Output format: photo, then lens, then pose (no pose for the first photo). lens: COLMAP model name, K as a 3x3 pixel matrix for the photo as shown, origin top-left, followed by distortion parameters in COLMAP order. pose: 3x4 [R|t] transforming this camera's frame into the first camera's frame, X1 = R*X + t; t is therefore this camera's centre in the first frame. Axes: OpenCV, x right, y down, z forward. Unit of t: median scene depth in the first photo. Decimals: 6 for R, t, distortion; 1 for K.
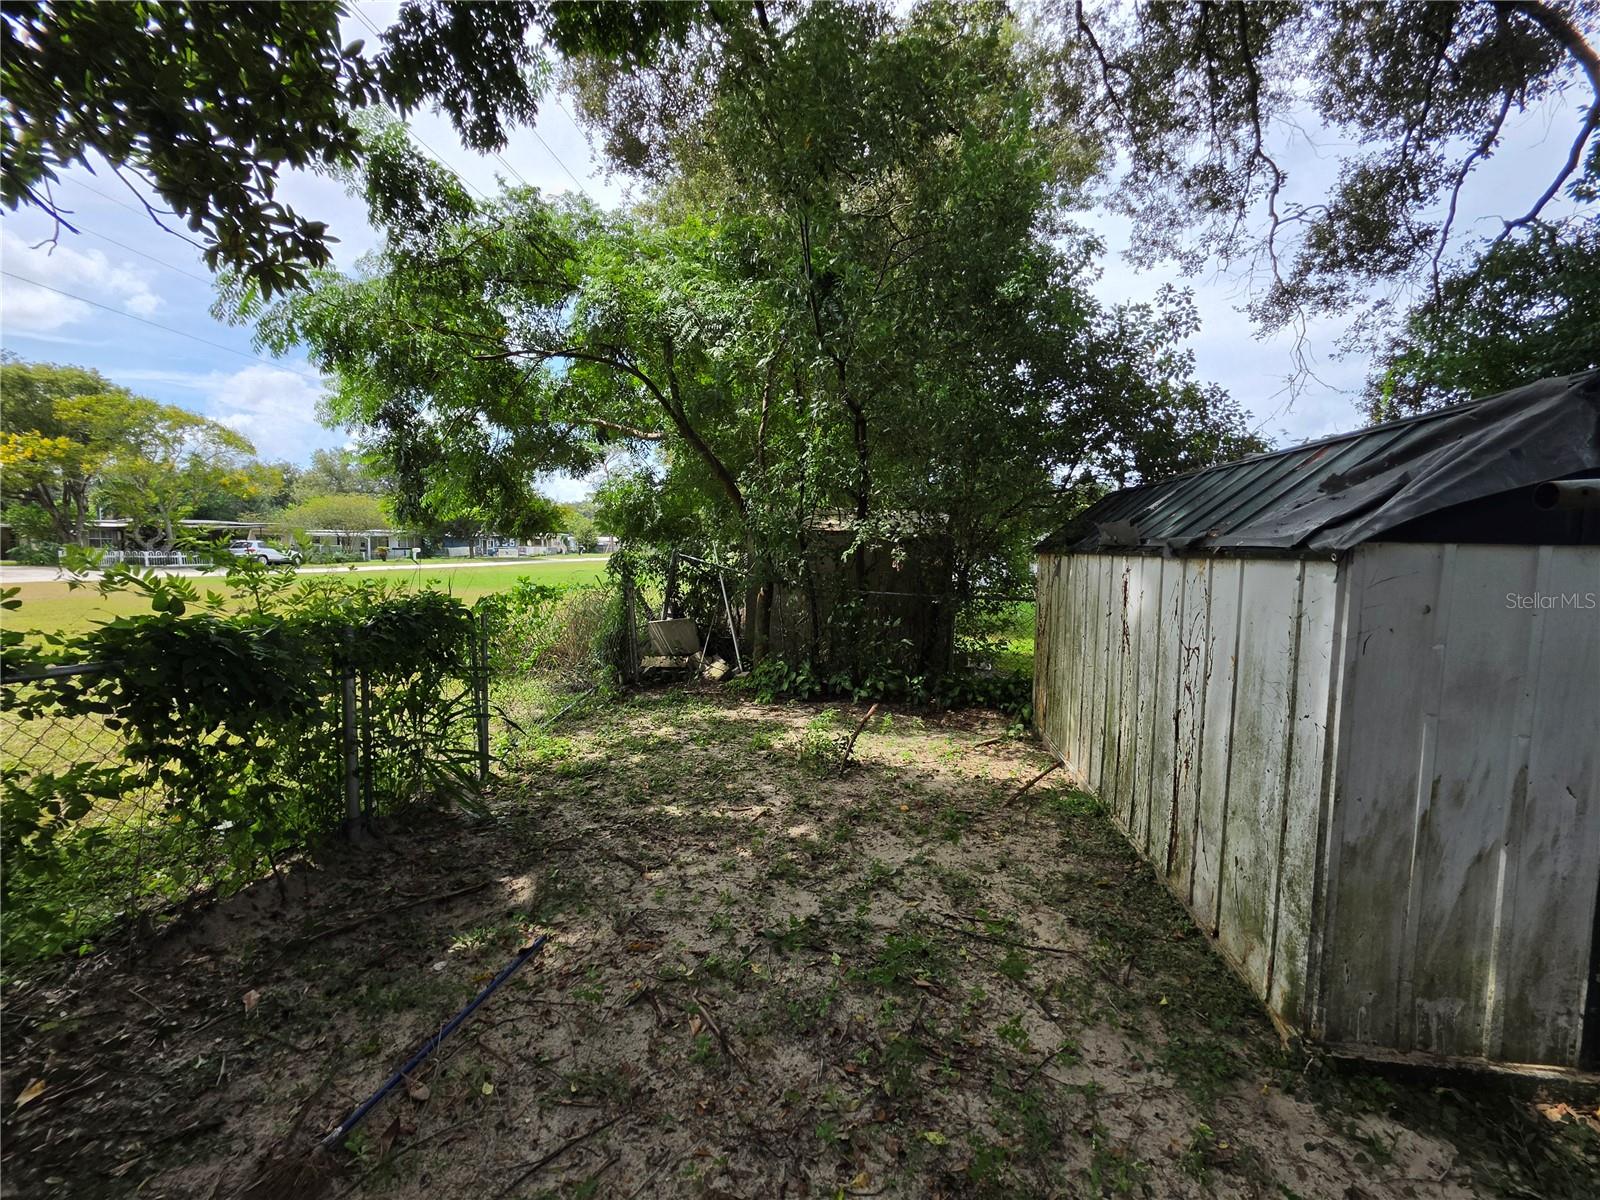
lens RADIAL K [[651.1, 0, 814.2], [0, 651.1, 599.3], [0, 0, 1]] dist [0.008365, -0.001421]
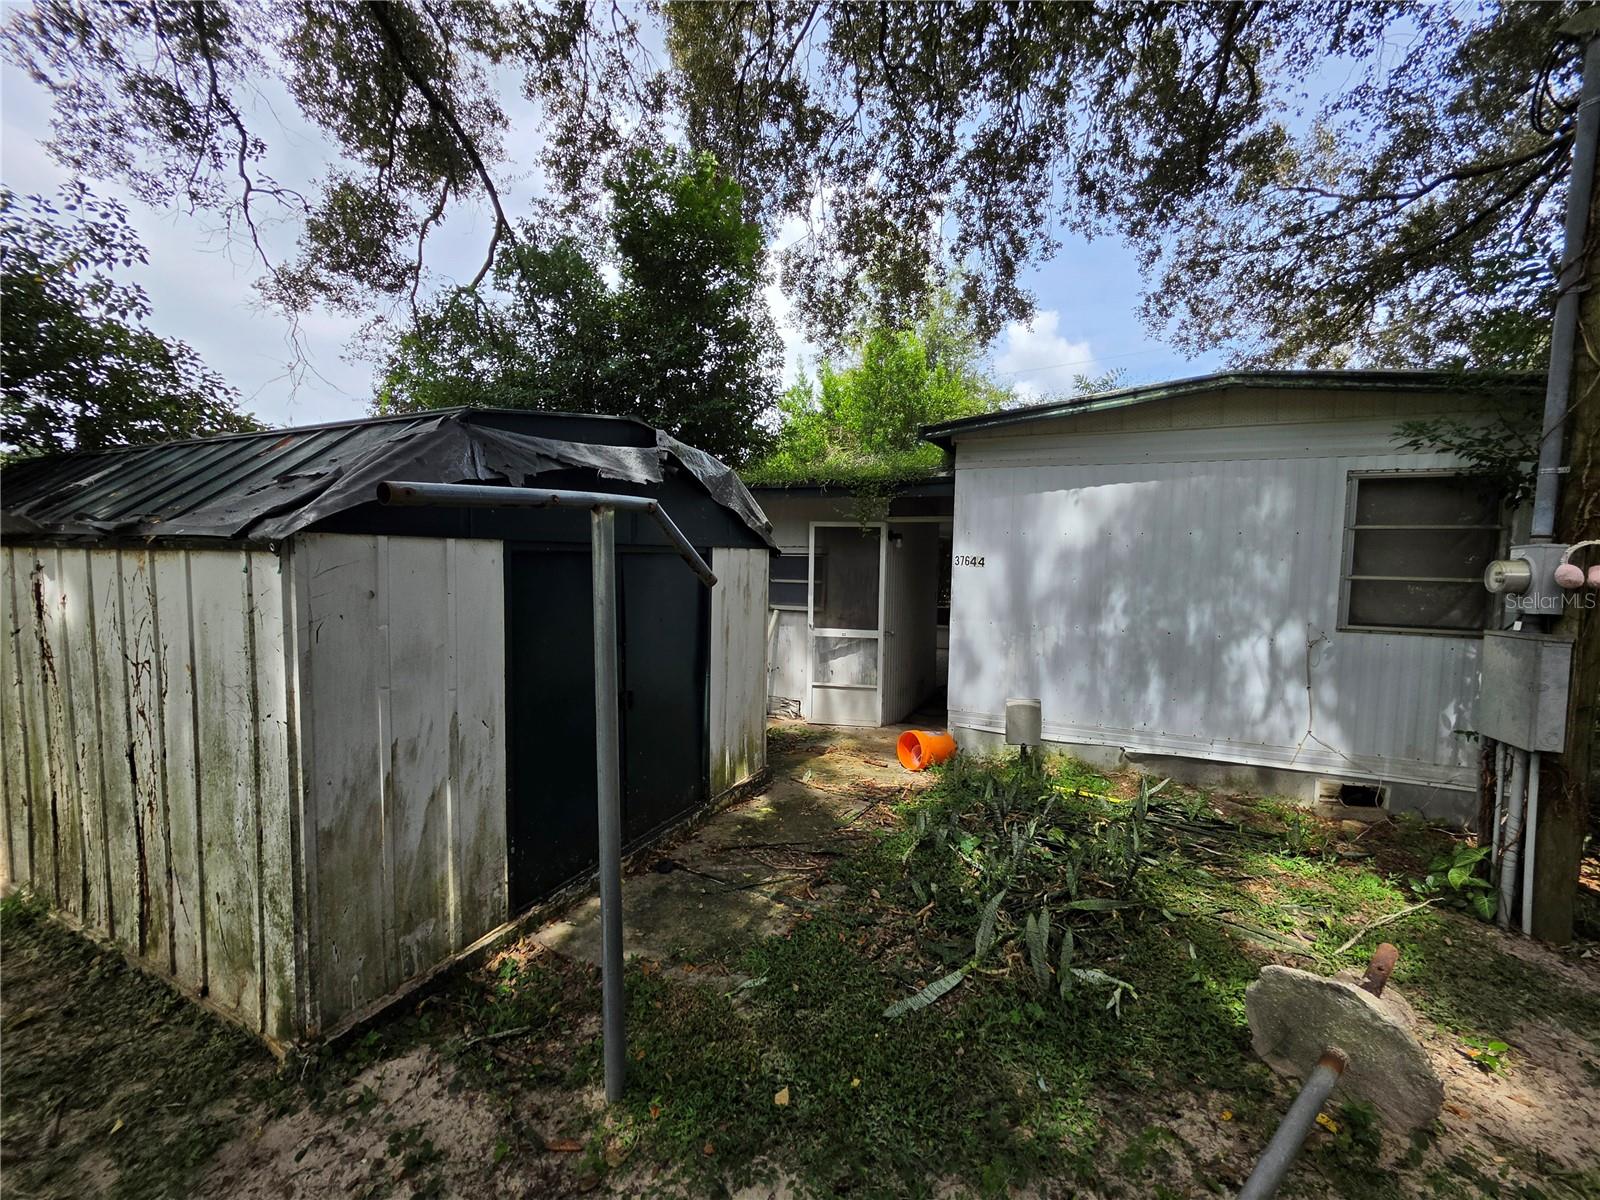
lens RADIAL K [[651.1, 0, 809.7], [0, 651.1, 600.6], [0, 0, 1]] dist [0.008365, -0.001421]
pose [[0.306996, -0.077131, 0.948580, 0.096134], [0.066624, 0.996007, 0.059425, 0.007991], [-0.949376, 0.044955, 0.310909, -0.039066]]
